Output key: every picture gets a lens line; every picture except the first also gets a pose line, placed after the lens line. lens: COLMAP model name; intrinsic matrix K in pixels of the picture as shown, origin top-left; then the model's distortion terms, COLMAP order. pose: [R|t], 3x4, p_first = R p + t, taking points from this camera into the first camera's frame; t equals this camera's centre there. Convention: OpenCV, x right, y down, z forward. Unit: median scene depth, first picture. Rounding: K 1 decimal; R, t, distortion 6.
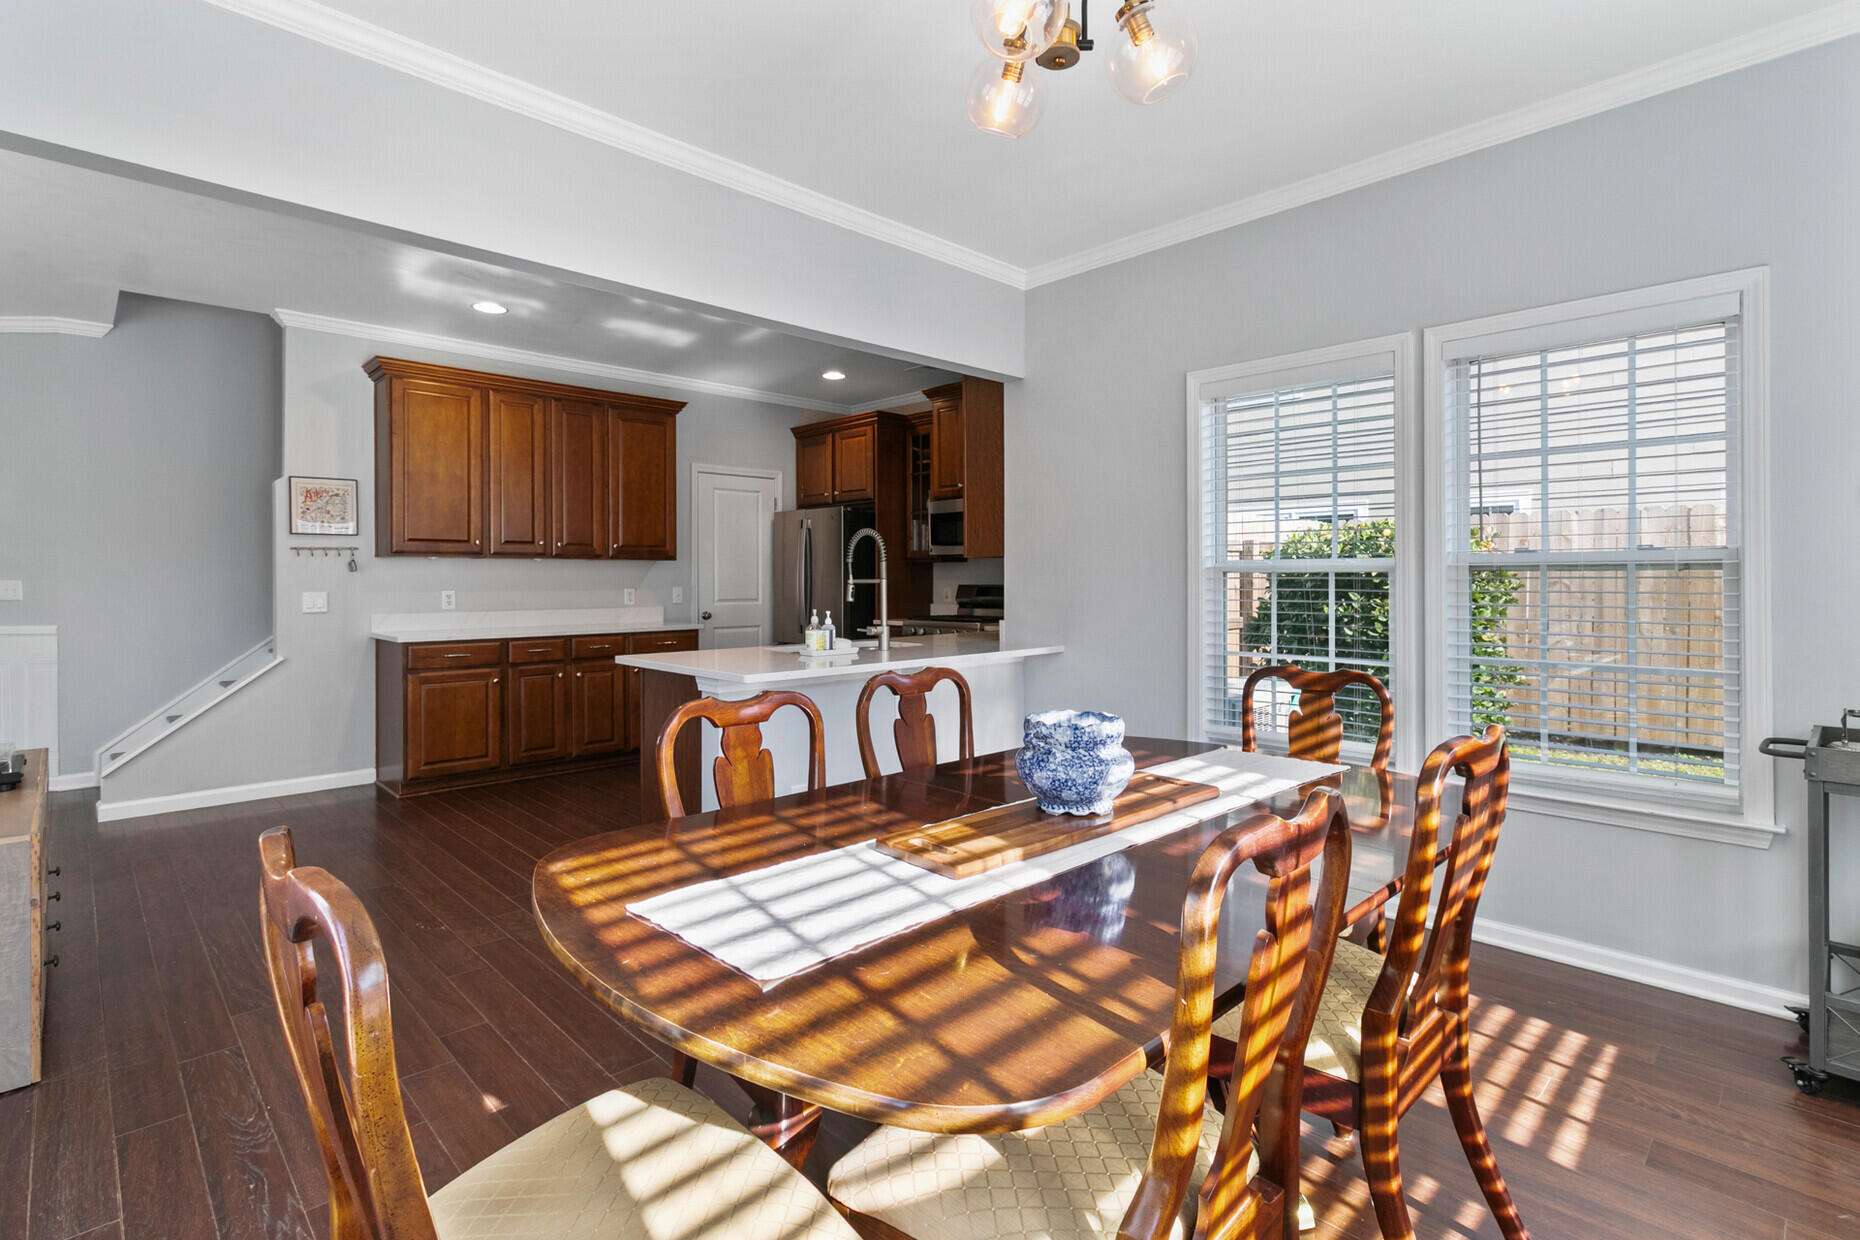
lens RADIAL K [[878.1, 0, 915.7], [0, 878.1, 584.7], [0, 0, 1]] dist [0.000779, 0.001079]
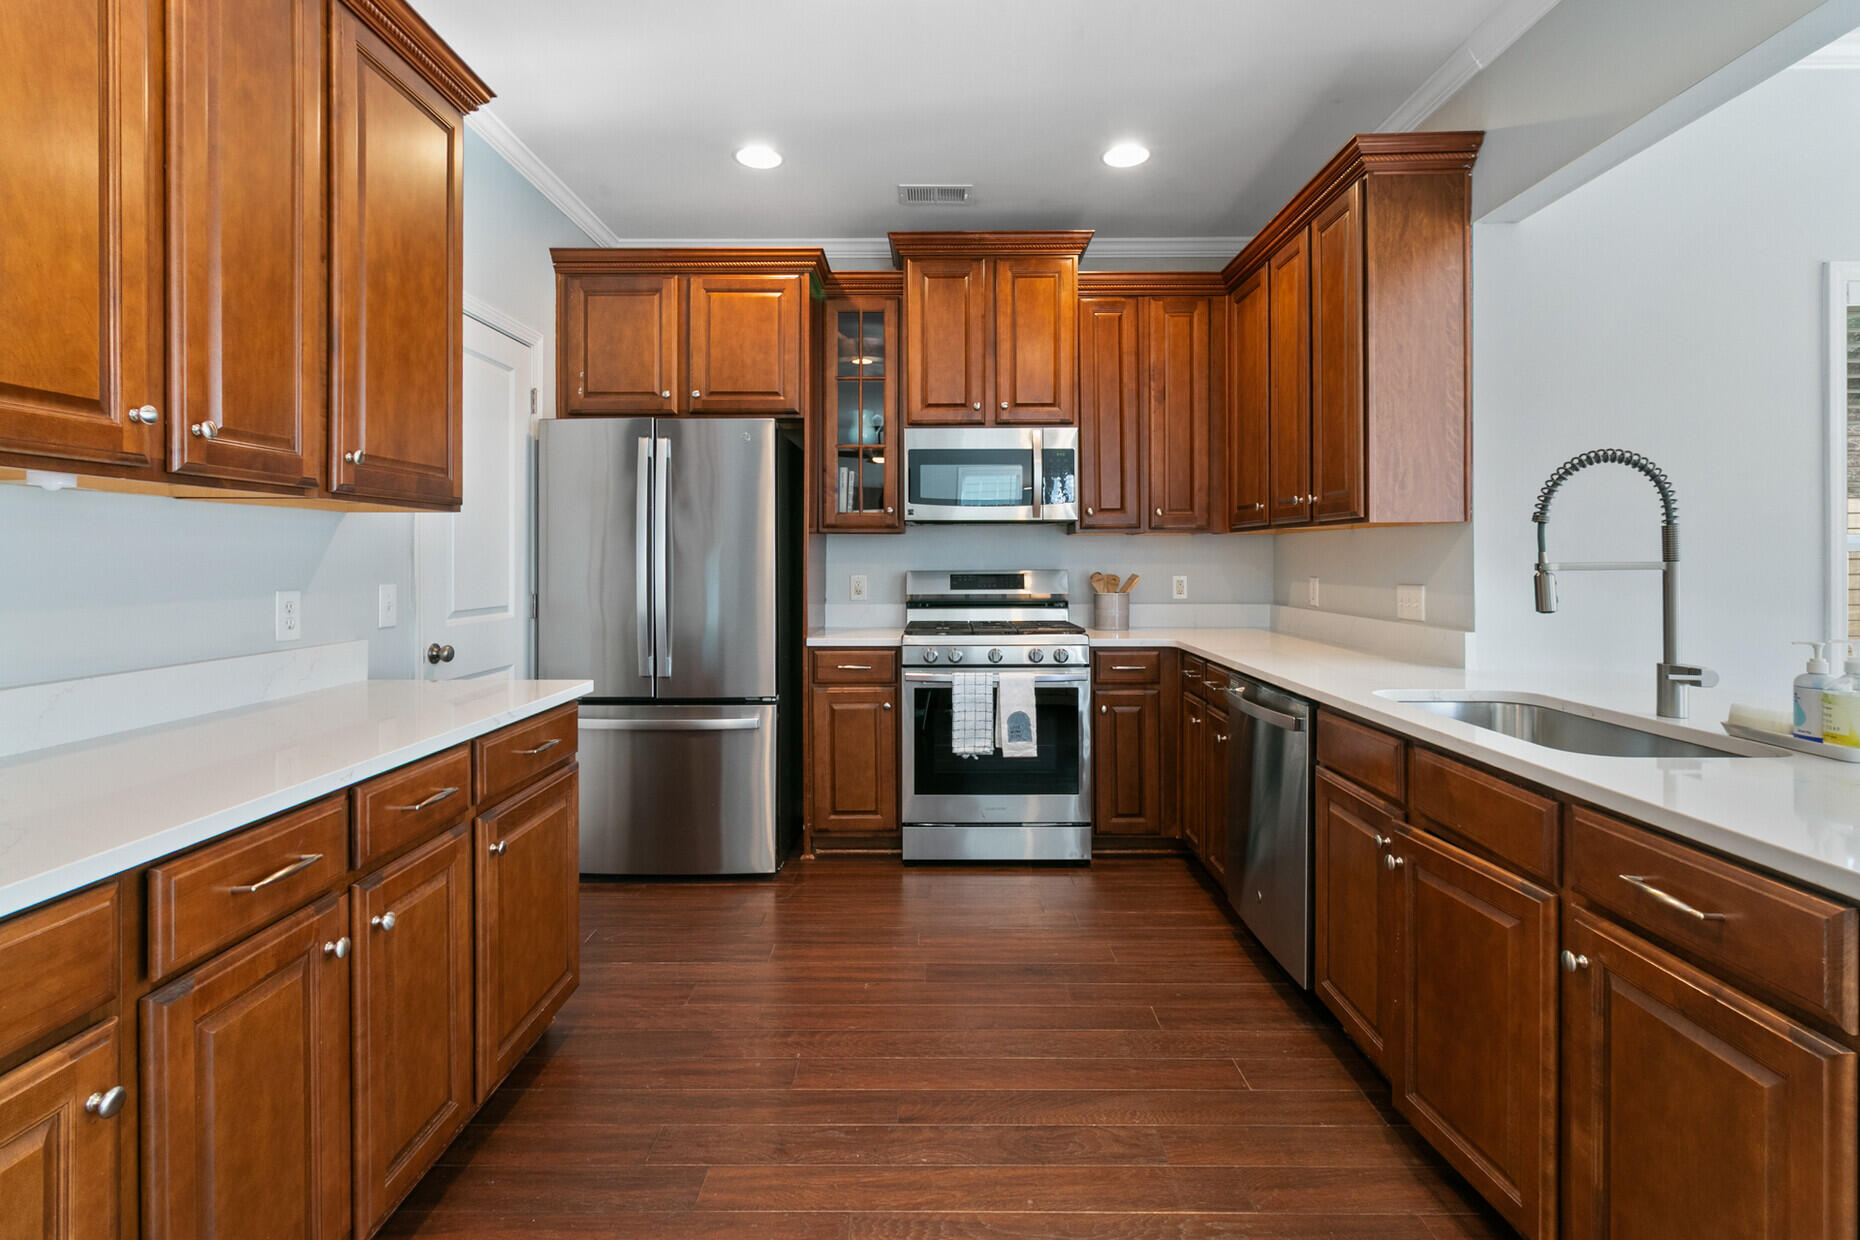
lens RADIAL K [[878.1, 0, 933.3], [0, 878.1, 560.5], [0, 0, 1]] dist [0.000779, 0.001079]
pose [[0.699177, 0.002622, 0.714944, -0.410663], [0.001914, 0.999983, -0.005538, -0.004912], [-0.714946, 0.005241, 0.699160, 0.622086]]
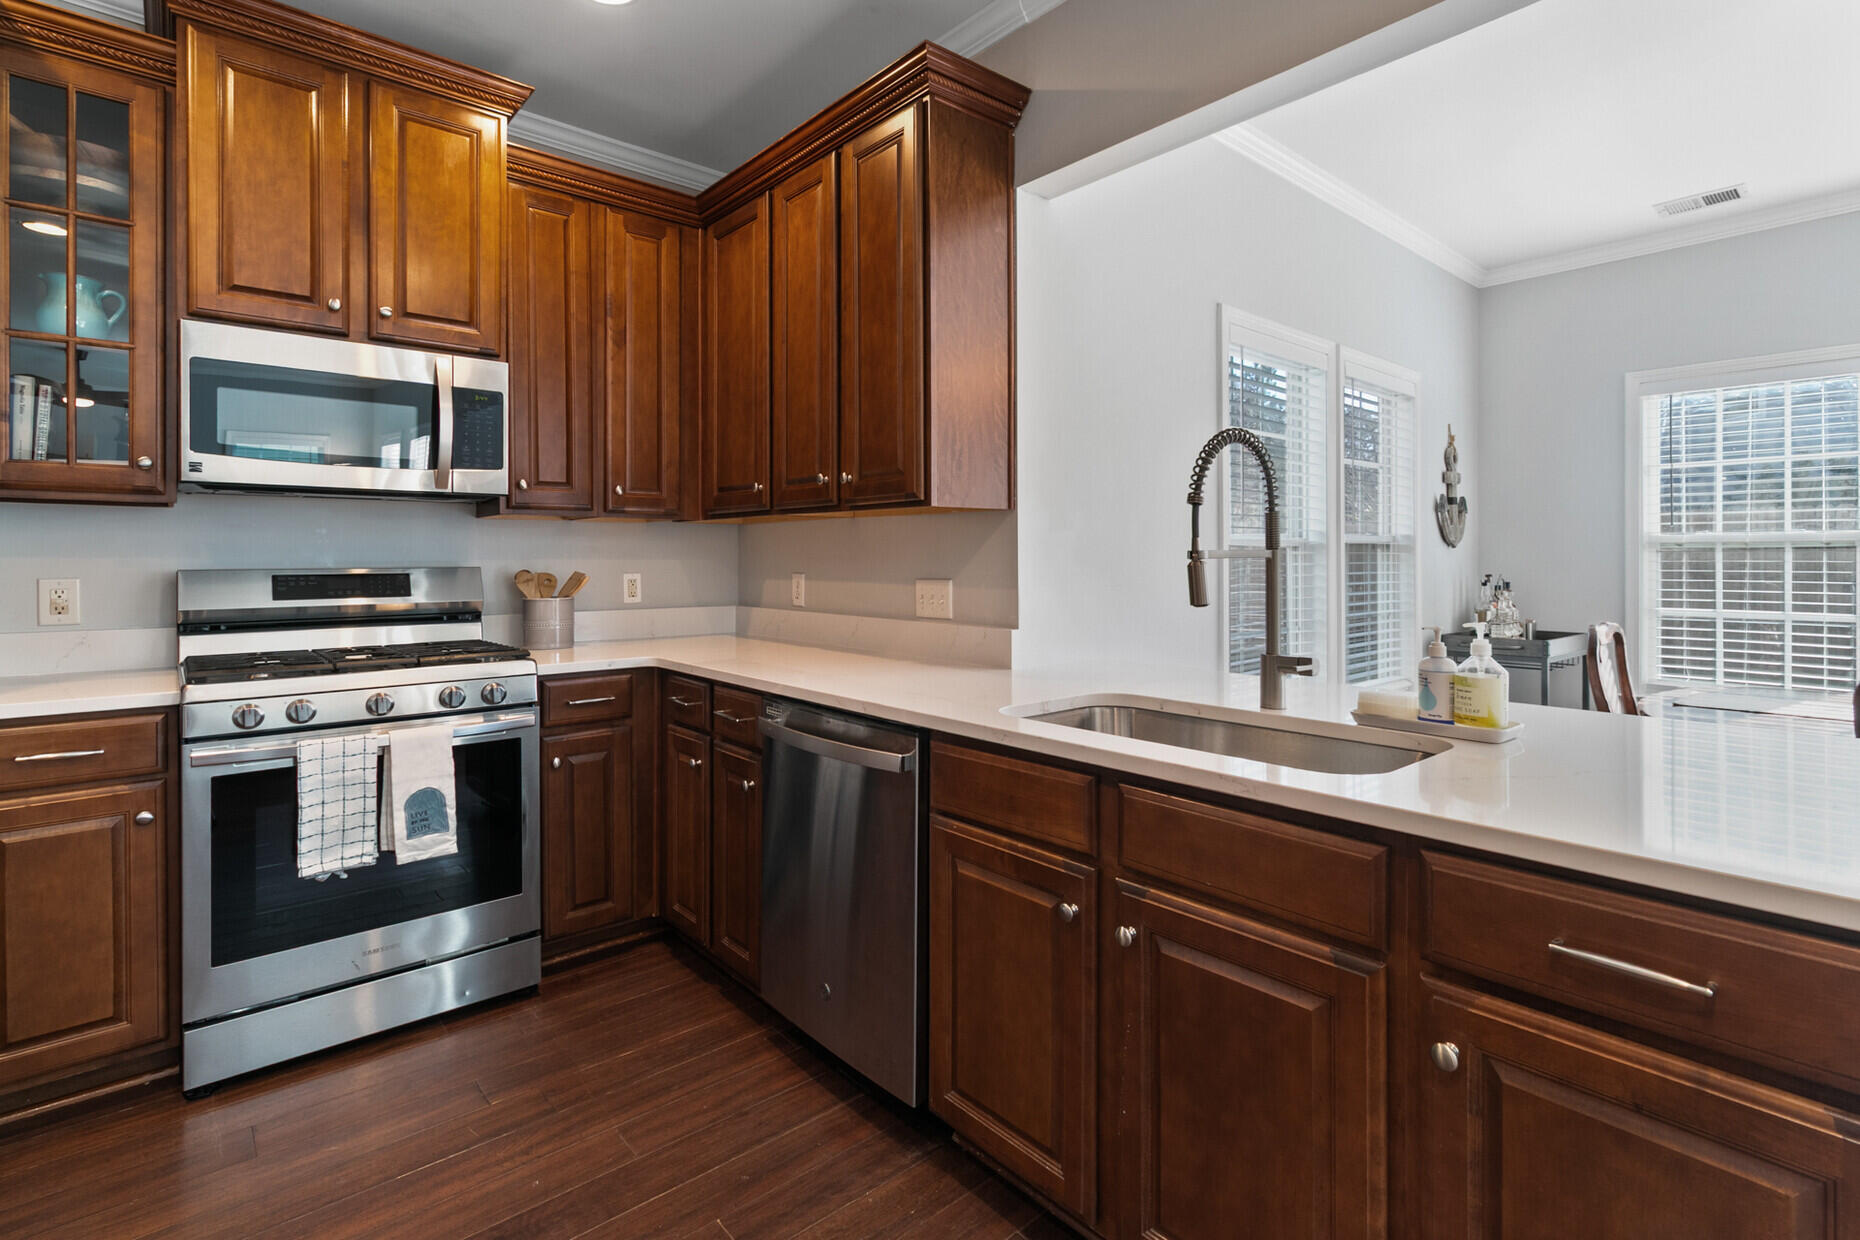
lens RADIAL K [[878.1, 0, 931.6], [0, 878.1, 558.2], [0, 0, 1]] dist [0.000779, 0.001079]
pose [[0.051009, 0.005479, 0.998683, -0.318357], [0.006236, 0.999964, -0.005804, -0.001739], [-0.998679, 0.006523, 0.050973, 0.751361]]
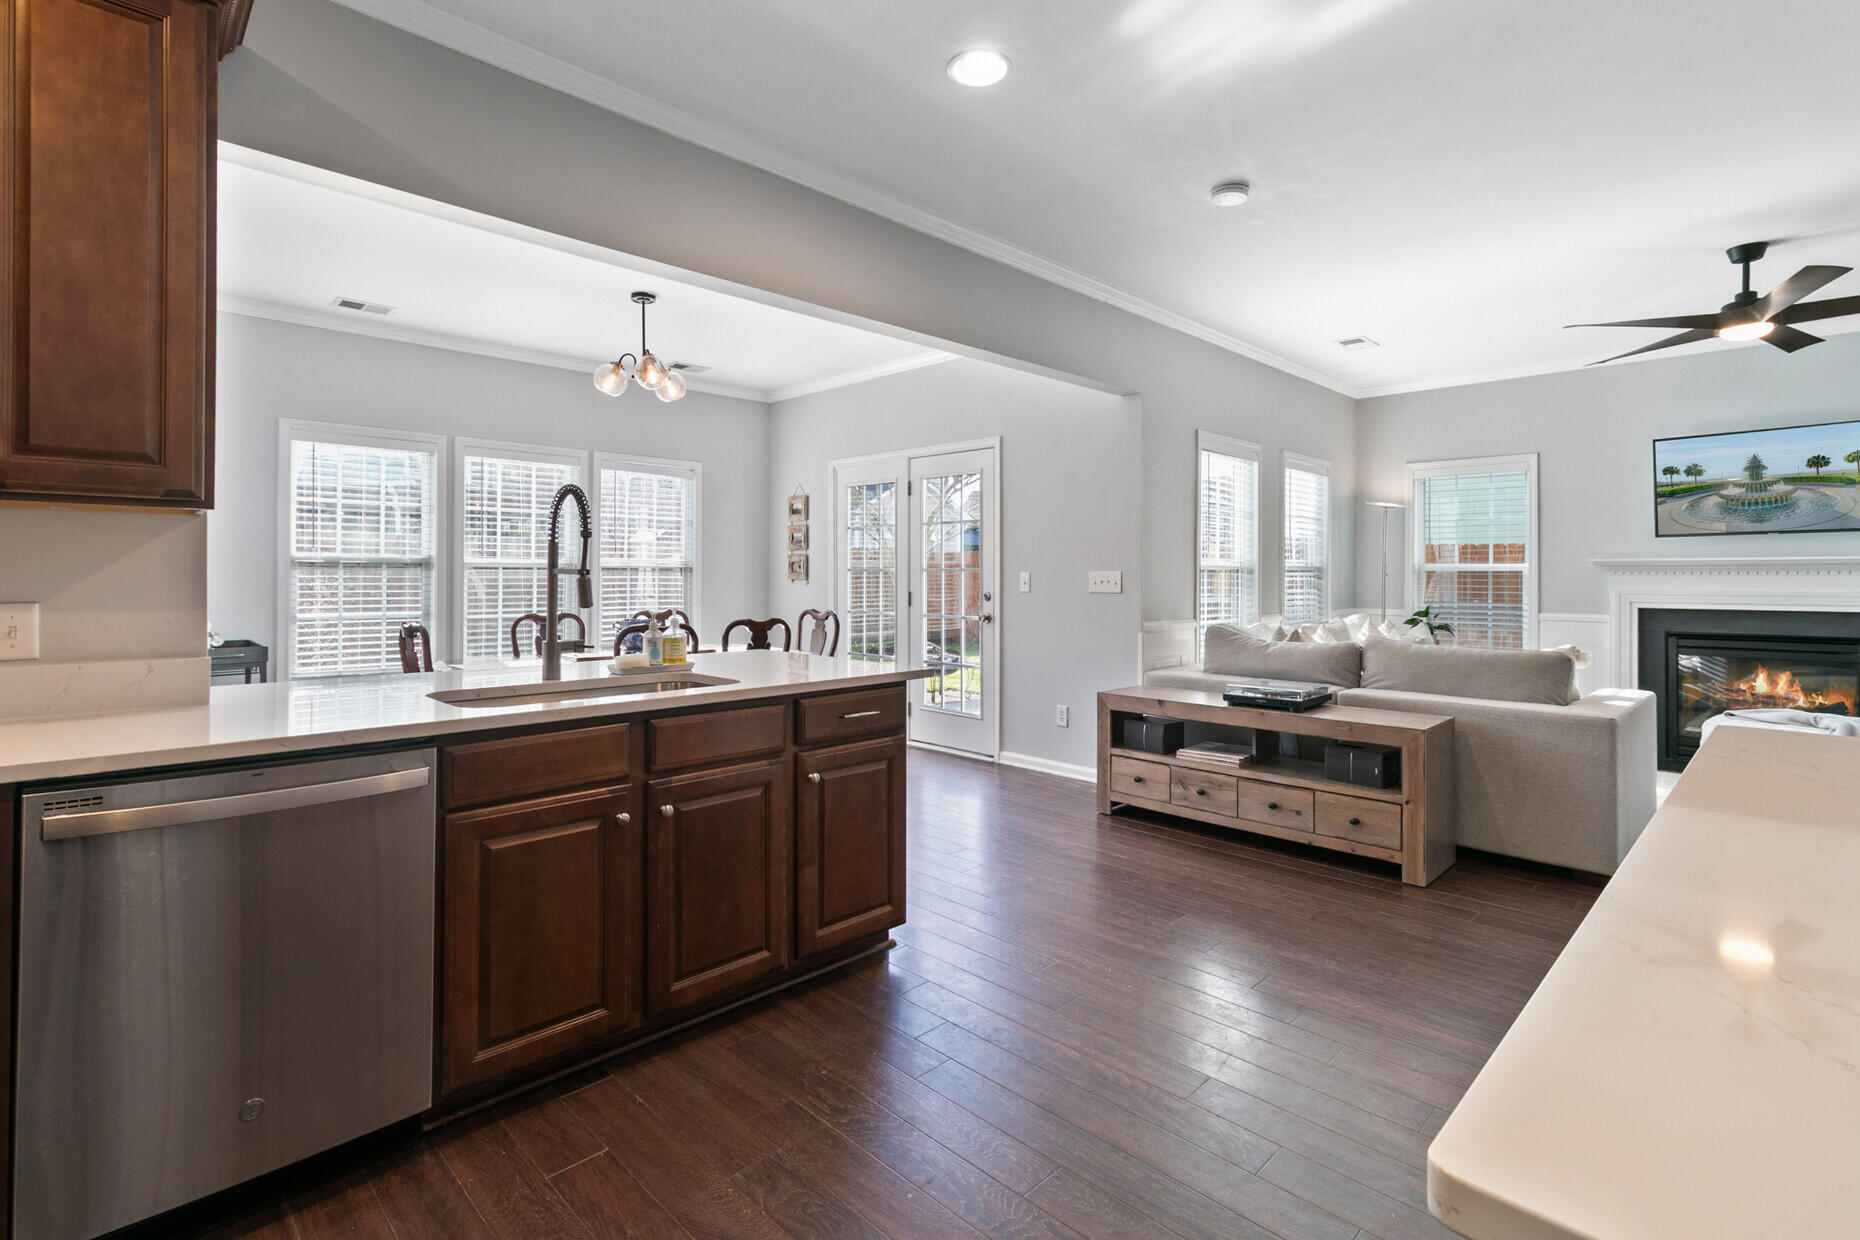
lens RADIAL K [[878.1, 0, 937.5], [0, 878.1, 574.5], [0, 0, 1]] dist [0.000779, 0.001079]
pose [[-0.999788, 0.002082, -0.020470, -0.194375], [0.001986, 0.999987, 0.004688, -0.004328], [0.020480, 0.004646, -0.999779, 1.075319]]
